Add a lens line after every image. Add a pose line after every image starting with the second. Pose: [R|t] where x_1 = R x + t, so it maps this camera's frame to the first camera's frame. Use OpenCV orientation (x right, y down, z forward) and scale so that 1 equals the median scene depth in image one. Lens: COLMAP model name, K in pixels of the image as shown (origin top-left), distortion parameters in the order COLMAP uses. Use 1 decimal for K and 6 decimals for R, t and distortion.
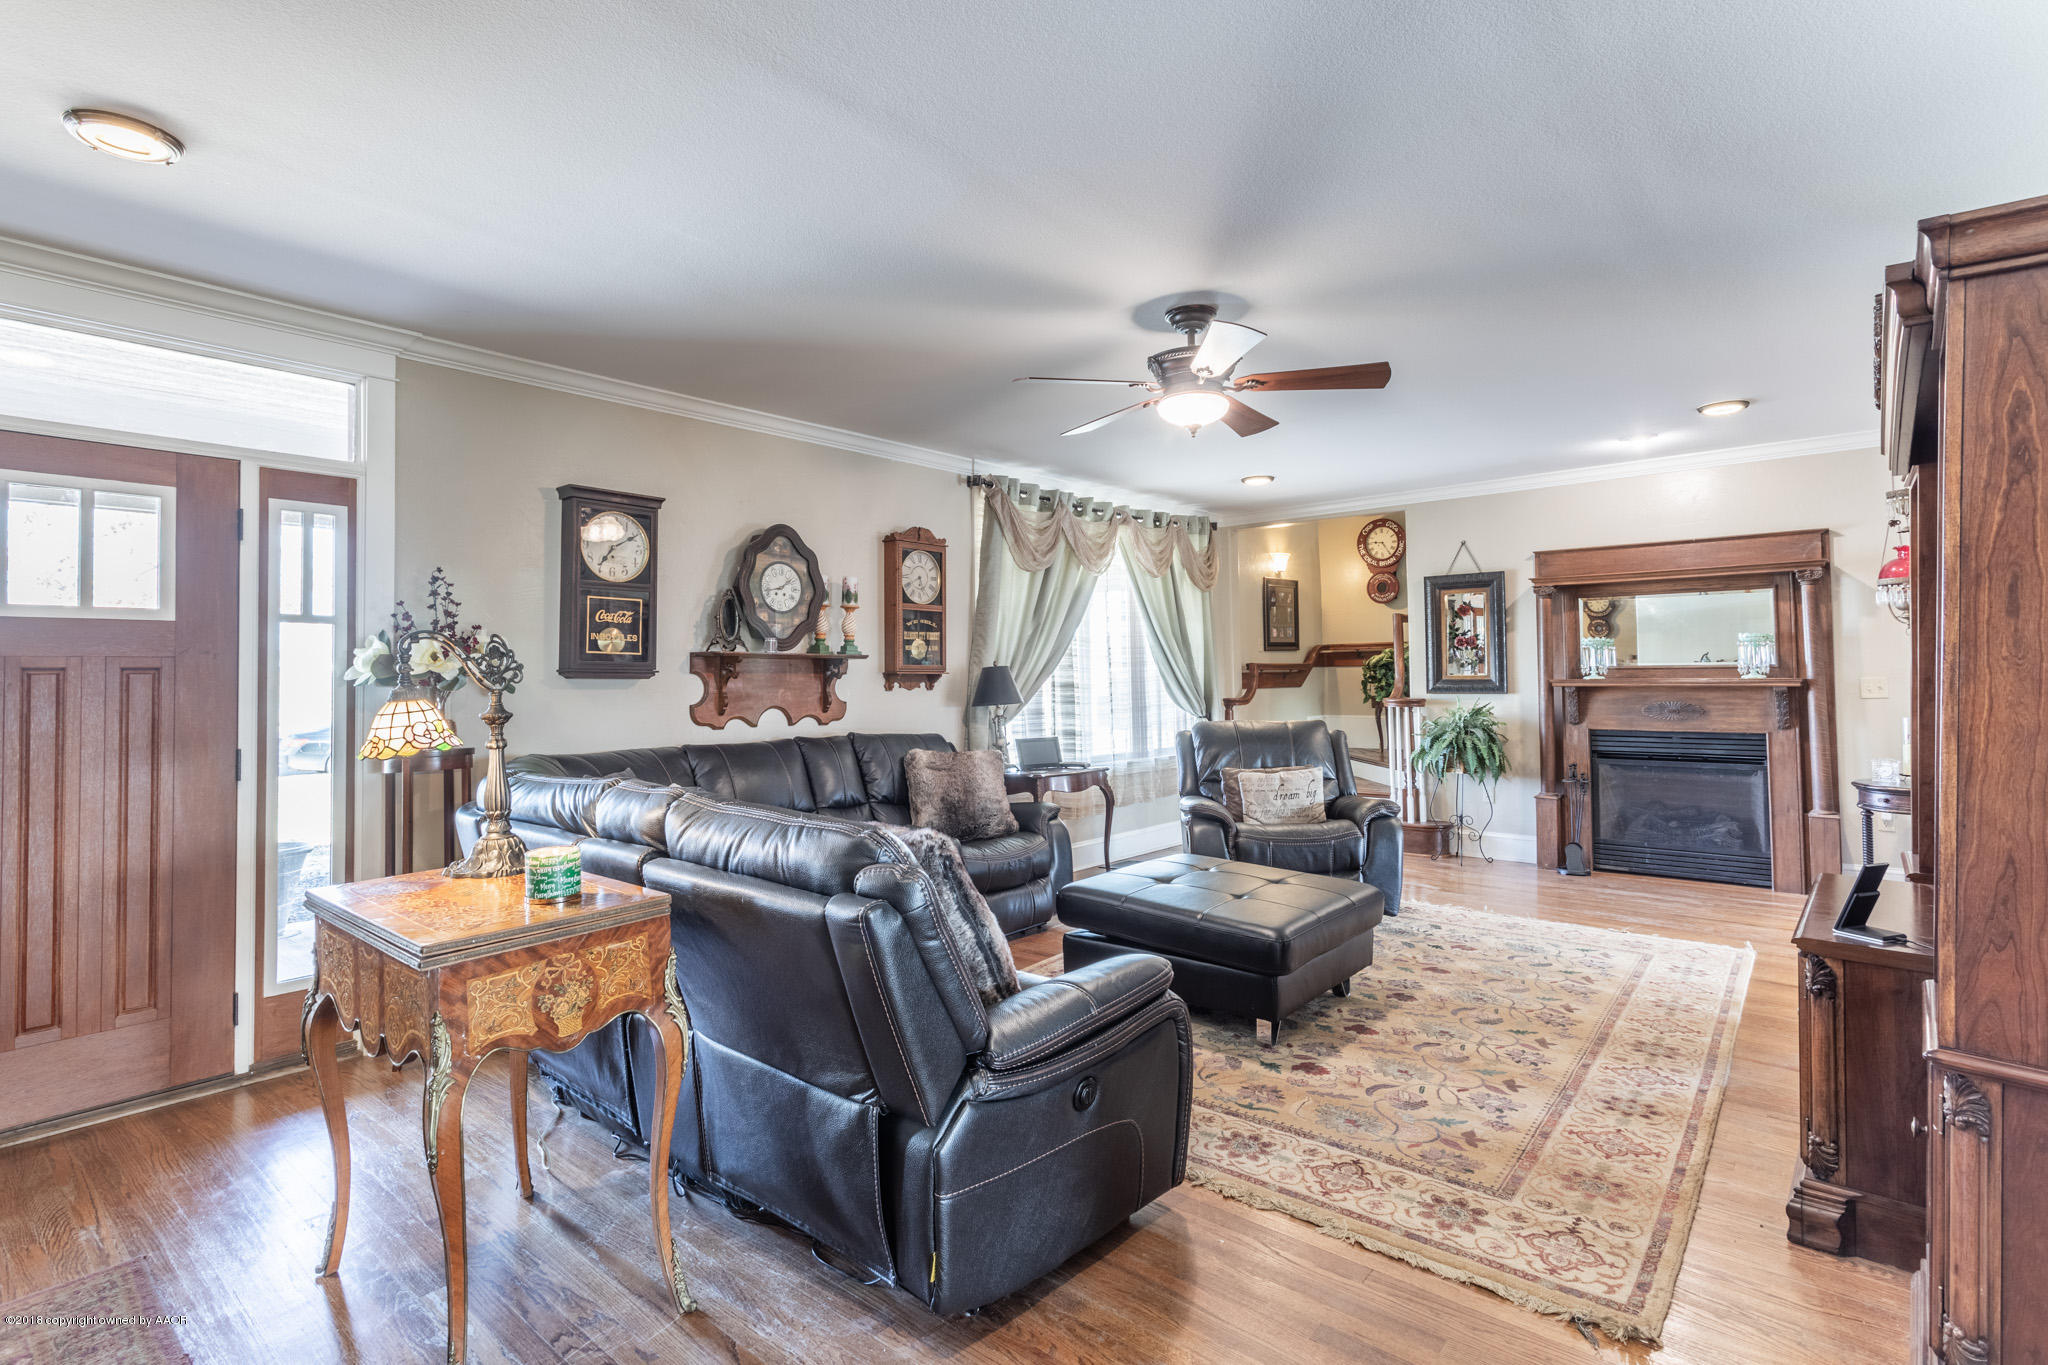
lens RADIAL K [[976.2, 0, 1036.5], [0, 976.2, 663.9], [0, 0, 1]] dist [-0.001373, -0.001164]
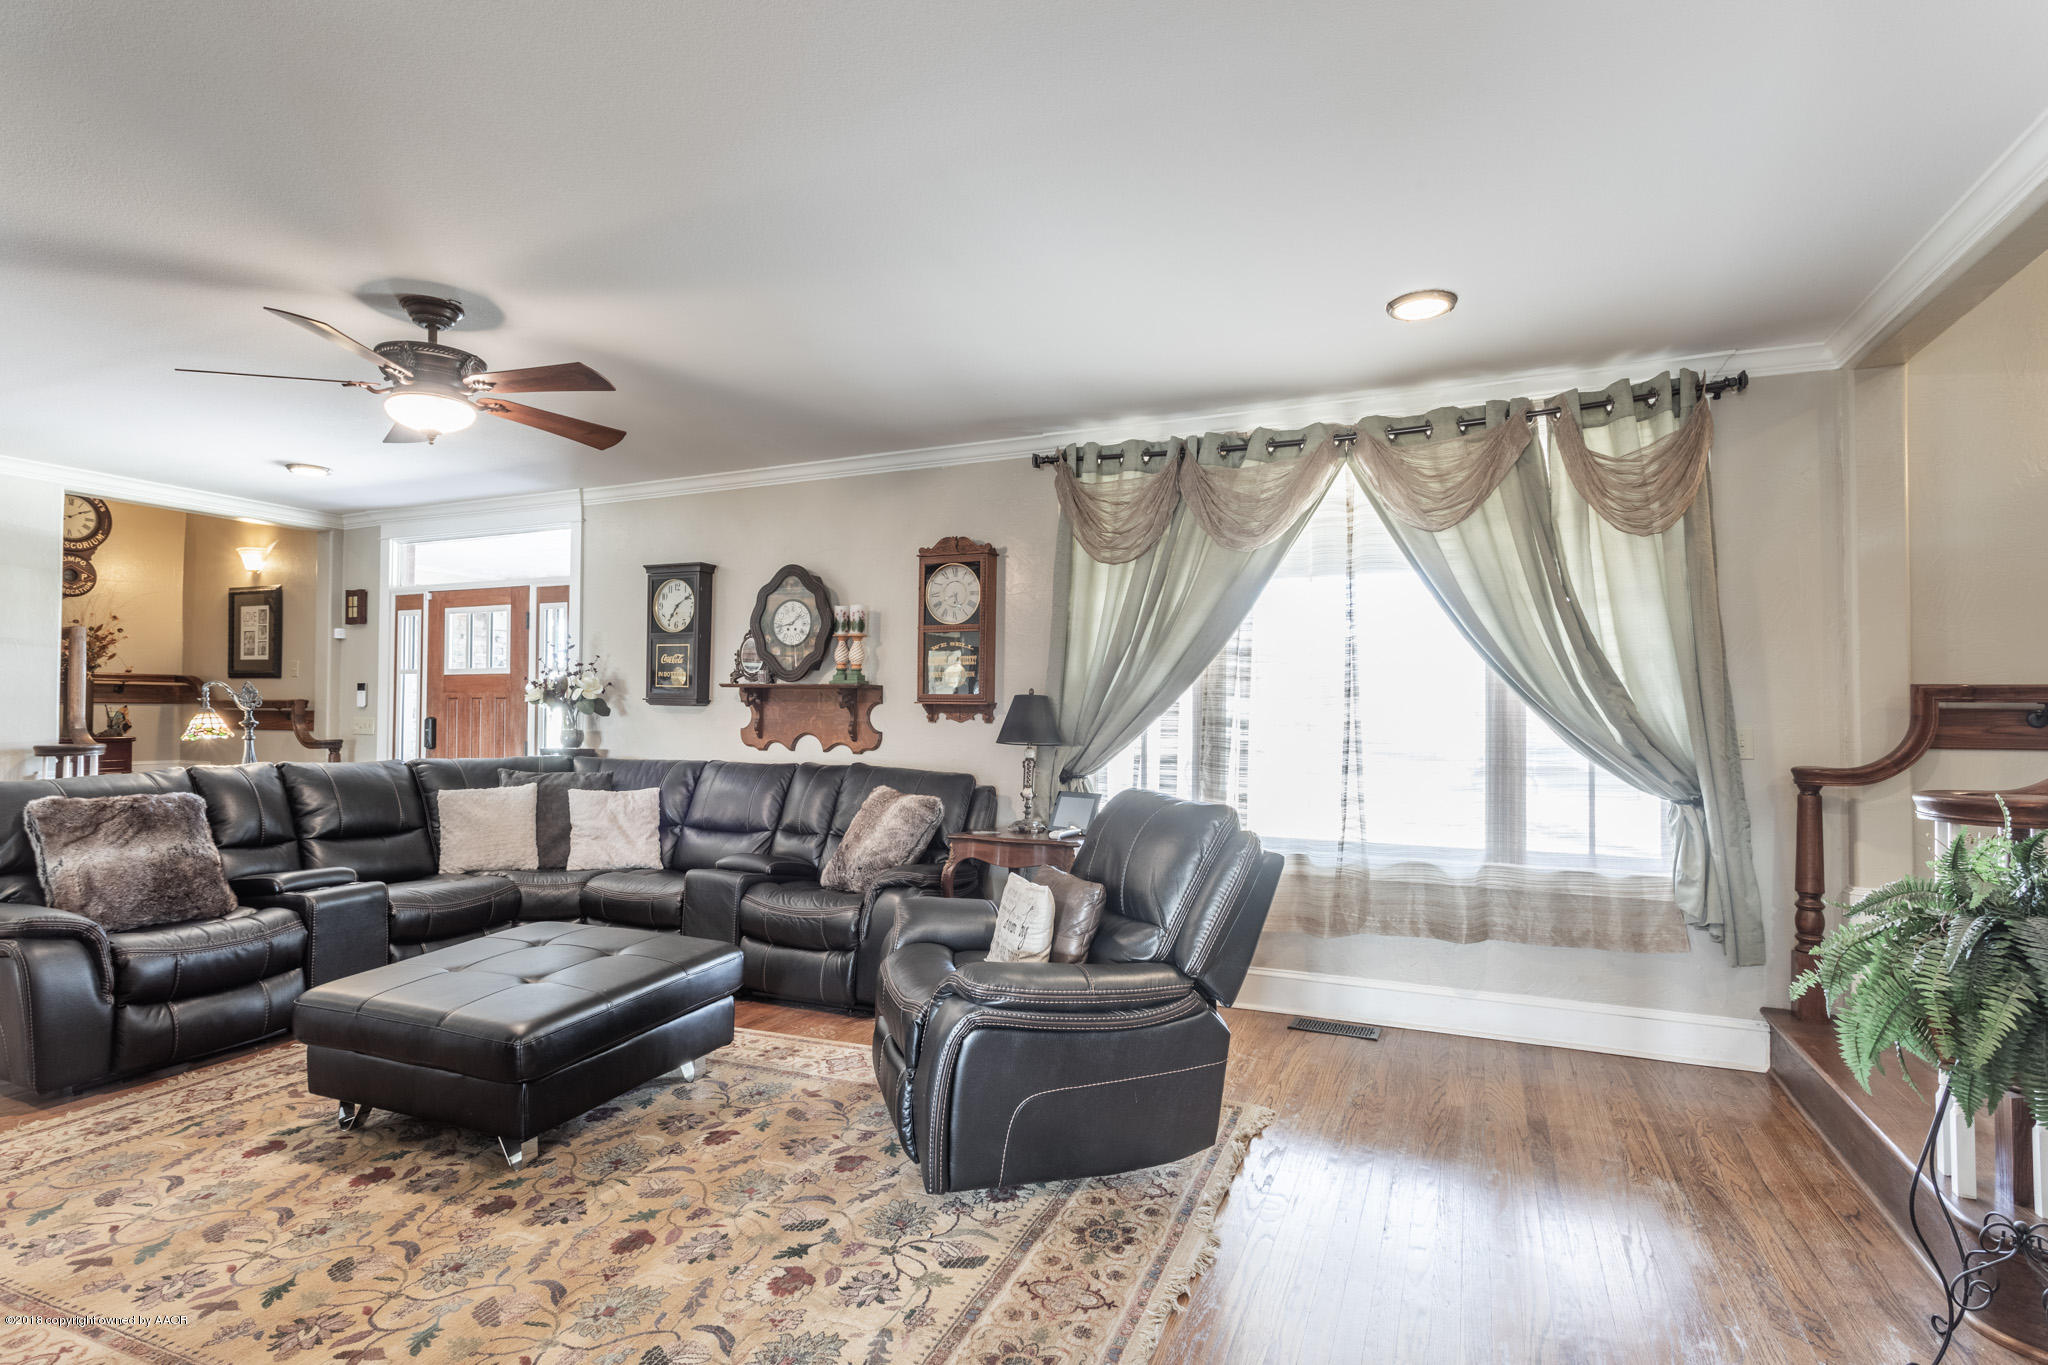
lens RADIAL K [[1030.8, 0, 1036.7], [0, 1030.8, 693.2], [0, 0, 1]] dist [-0.005708, 0.000217]
pose [[0.296317, -0.007402, -0.955061, 0.929958], [0.004067, 0.999971, -0.006489, 0.008278], [0.955081, -0.001962, 0.296339, 0.940517]]
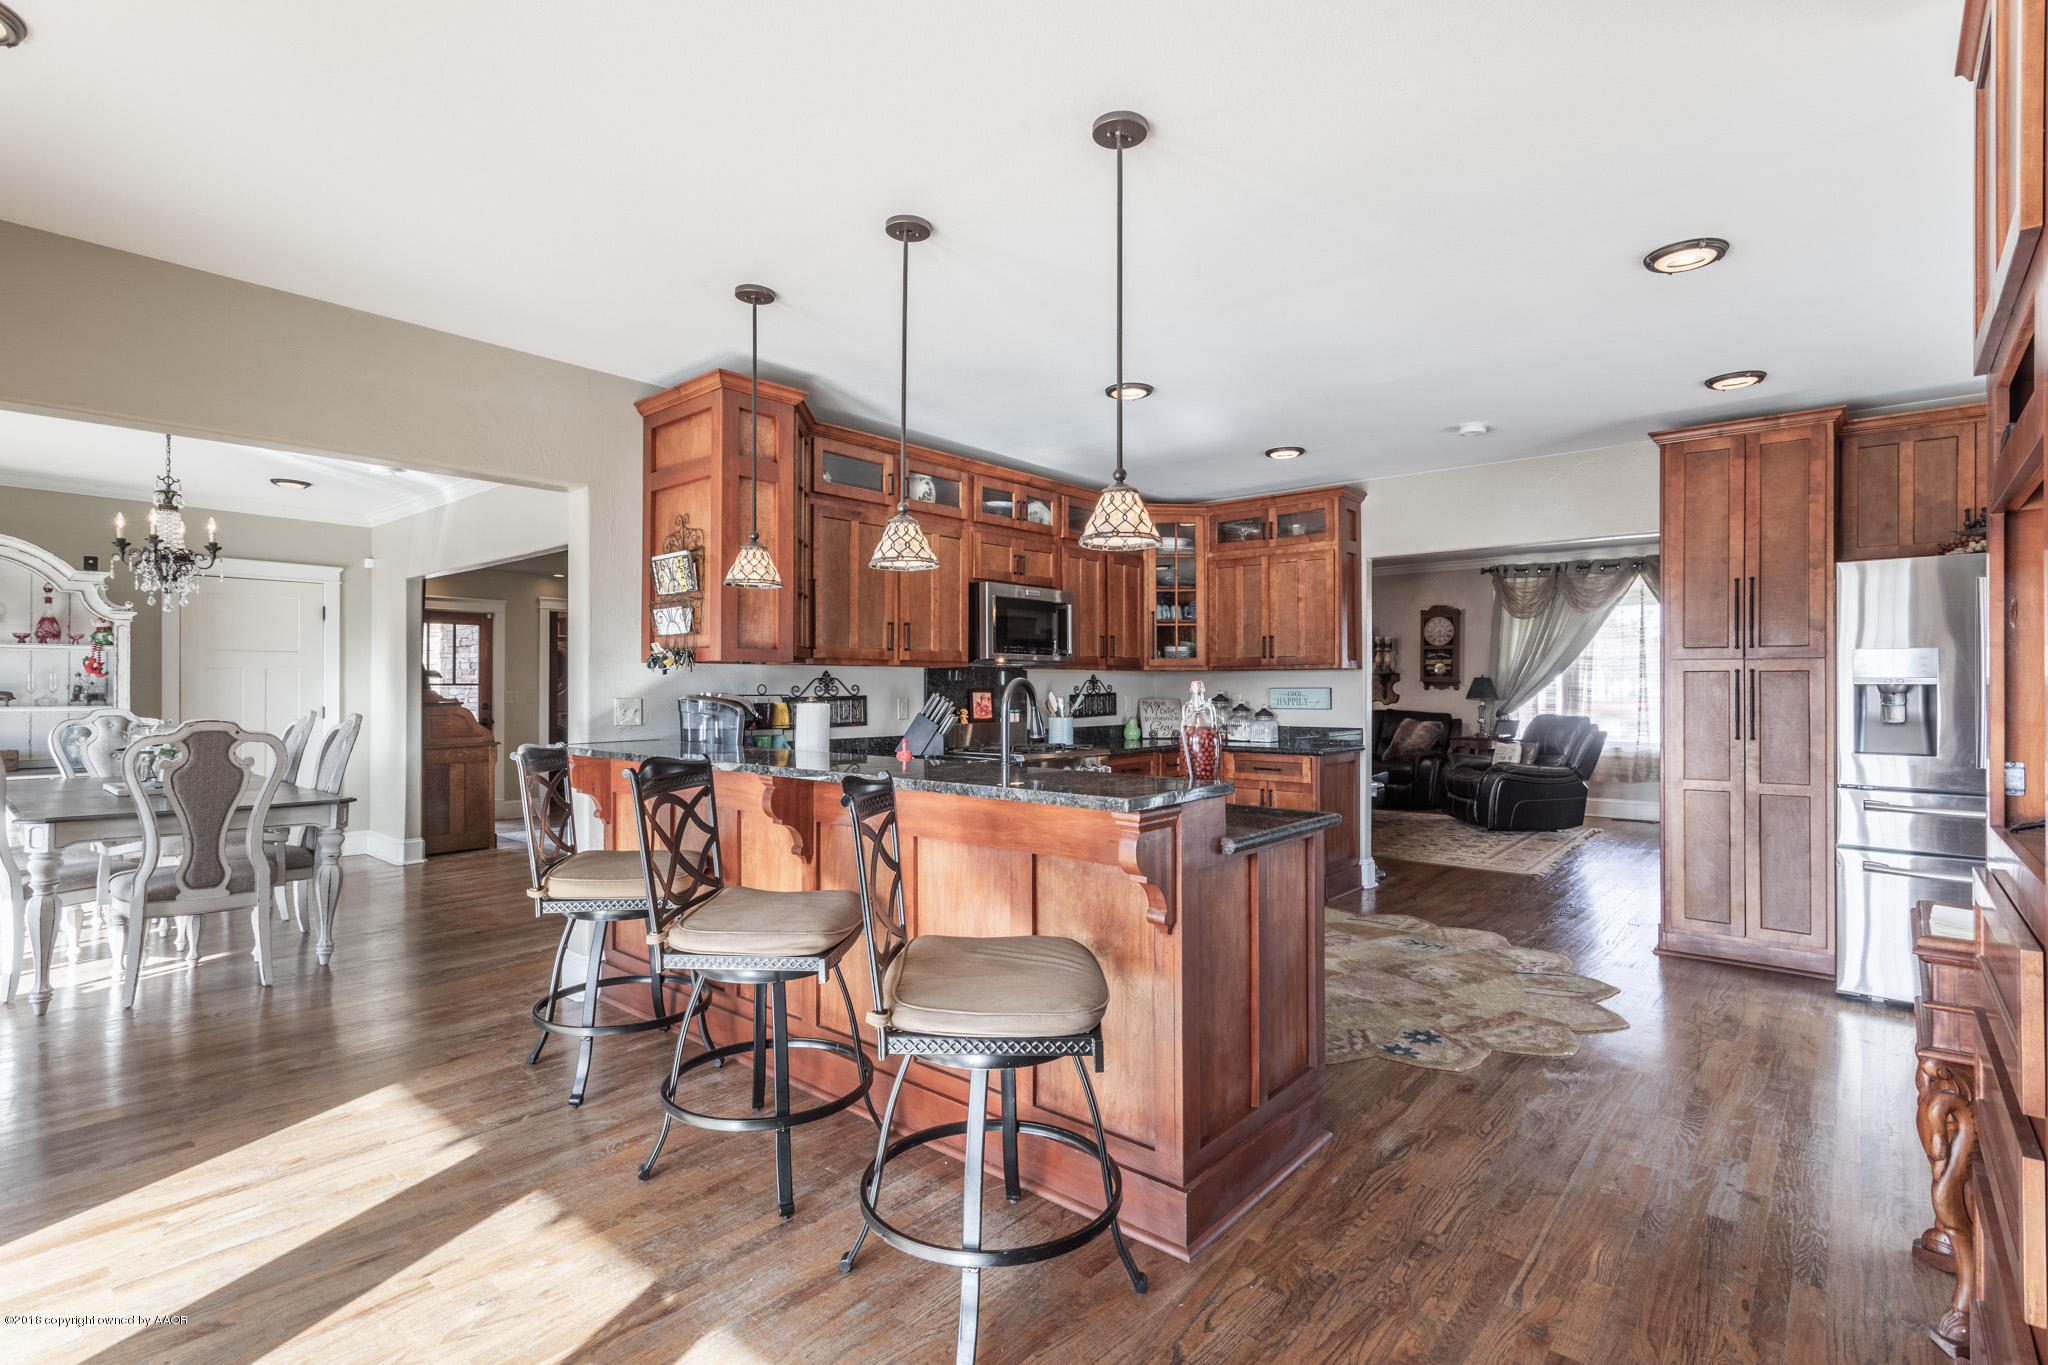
lens RADIAL K [[976.2, 0, 1034.5], [0, 976.2, 681.4], [0, 0, 1]] dist [-0.001373, -0.001164]
pose [[-0.003806, 0.006095, -0.999974, 2.125042], [0.011928, 0.999911, 0.006050, -0.012816], [0.999922, -0.011905, -0.003878, 0.251778]]
